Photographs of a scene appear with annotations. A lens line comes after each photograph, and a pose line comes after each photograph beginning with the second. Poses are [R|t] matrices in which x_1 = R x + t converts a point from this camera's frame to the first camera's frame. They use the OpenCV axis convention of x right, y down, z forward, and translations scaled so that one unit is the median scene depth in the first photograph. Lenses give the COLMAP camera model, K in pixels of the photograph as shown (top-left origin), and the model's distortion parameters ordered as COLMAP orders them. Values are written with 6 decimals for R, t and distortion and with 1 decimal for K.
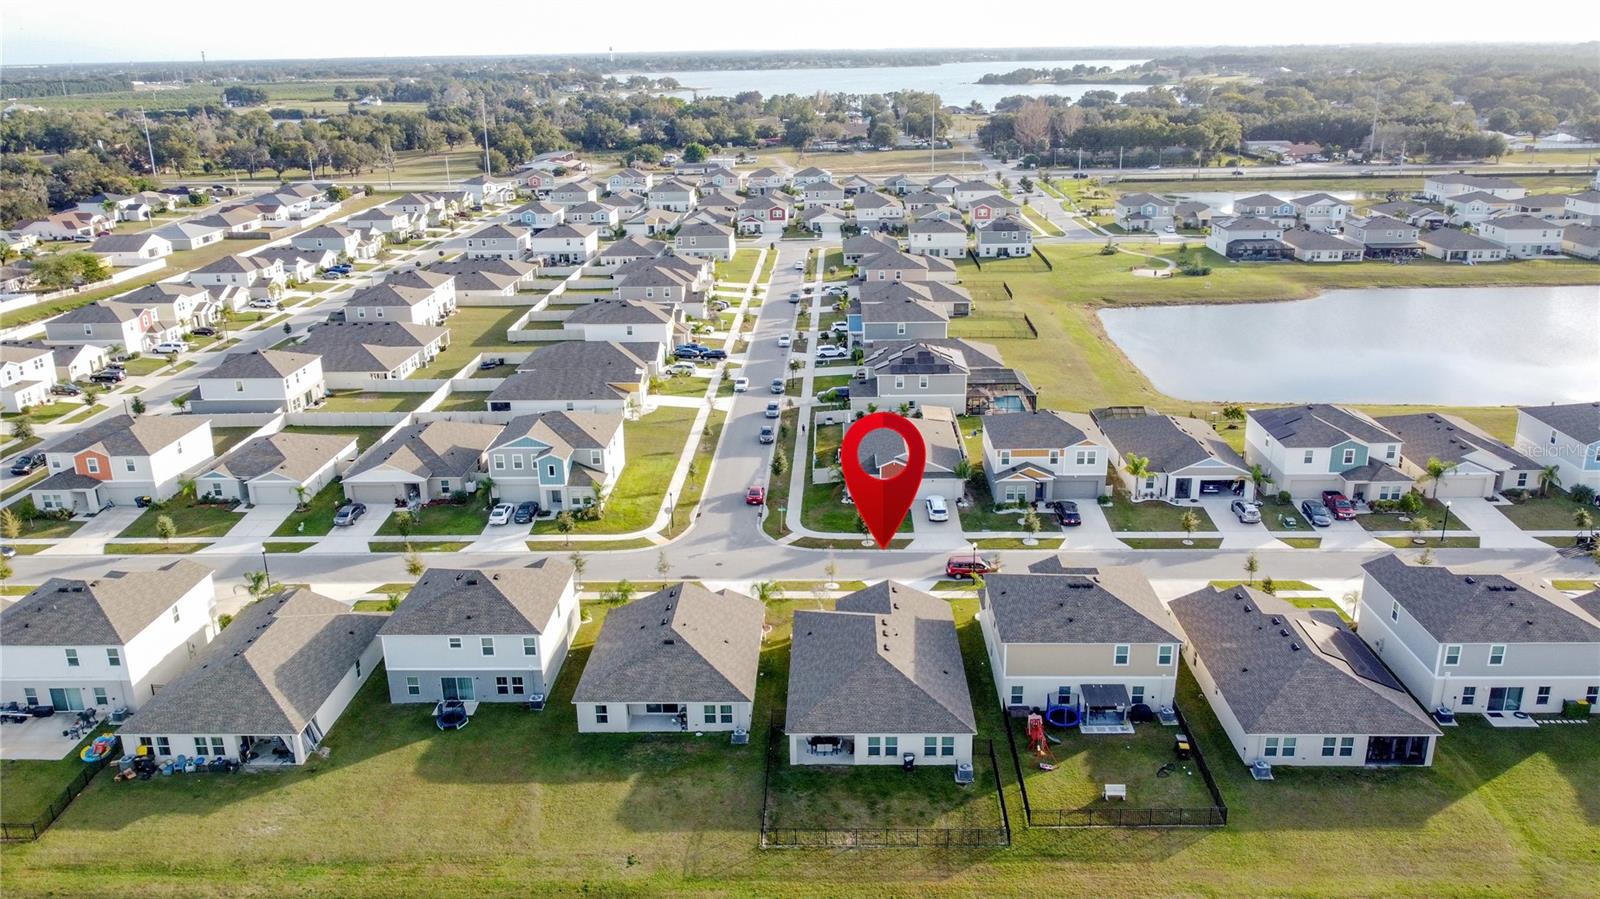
lens RADIAL K [[1208.9, 0, 800.0], [0, 1208.9, 449.5], [0, 0, 1]] dist [0.007874, -0.017321]
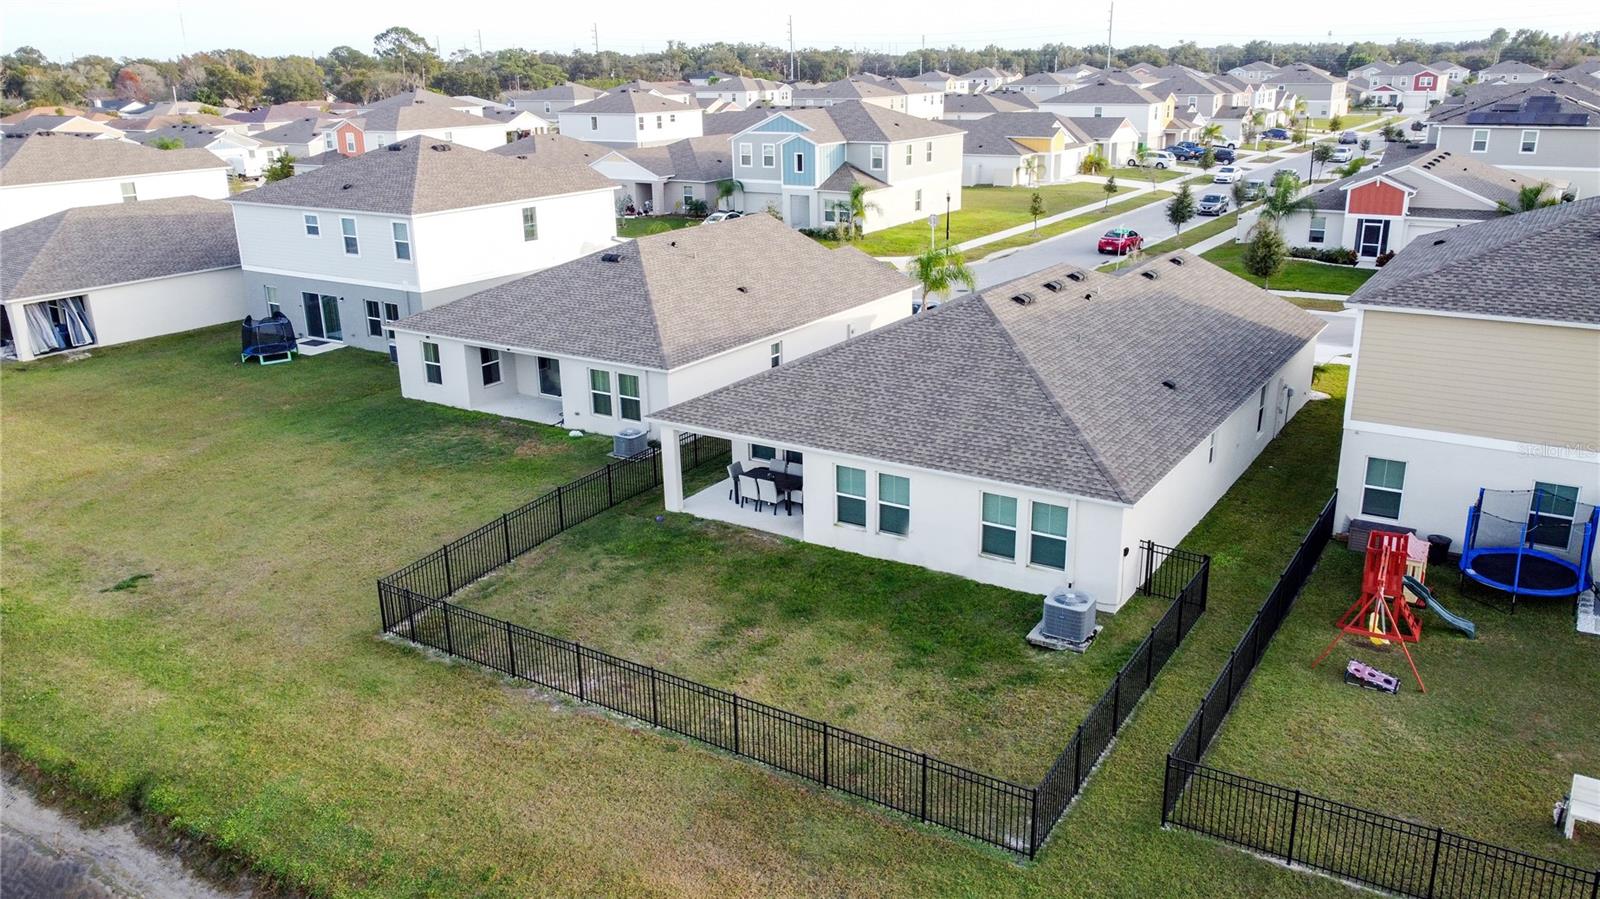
lens RADIAL K [[1208.9, 0, 800.0], [0, 1208.9, 449.5], [0, 0, 1]] dist [0.007874, -0.017321]
pose [[0.853661, 0.162060, -0.494974, 0.143297], [-0.161865, 0.985849, 0.043615, 0.142672], [0.495037, 0.042887, 0.867813, 0.447428]]
